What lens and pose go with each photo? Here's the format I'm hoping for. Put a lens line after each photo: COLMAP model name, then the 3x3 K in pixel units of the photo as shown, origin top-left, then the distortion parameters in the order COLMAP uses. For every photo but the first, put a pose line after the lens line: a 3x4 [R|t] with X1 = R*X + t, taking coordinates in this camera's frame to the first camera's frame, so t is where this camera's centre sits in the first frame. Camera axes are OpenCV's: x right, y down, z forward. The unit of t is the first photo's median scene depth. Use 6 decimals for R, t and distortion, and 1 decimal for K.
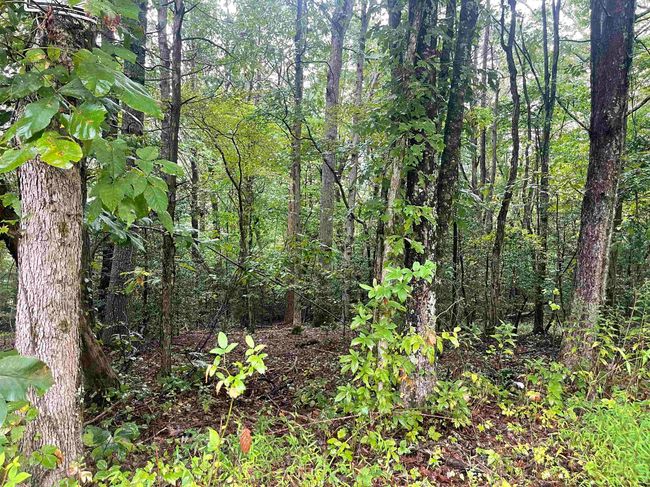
lens RADIAL K [[502.4, 0, 329.7], [0, 502.4, 241.6], [0, 0, 1]] dist [0.090266, -0.113560]
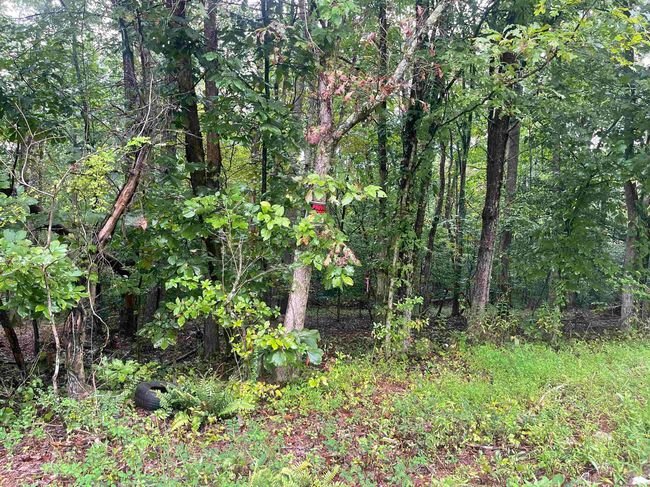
lens RADIAL K [[502.4, 0, 329.7], [0, 502.4, 241.6], [0, 0, 1]] dist [0.090266, -0.113560]
pose [[0.989754, 0.002508, 0.142758, -0.465746], [-0.006793, 0.999541, 0.029538, -0.227050], [-0.142618, -0.030205, 0.989317, -1.131679]]
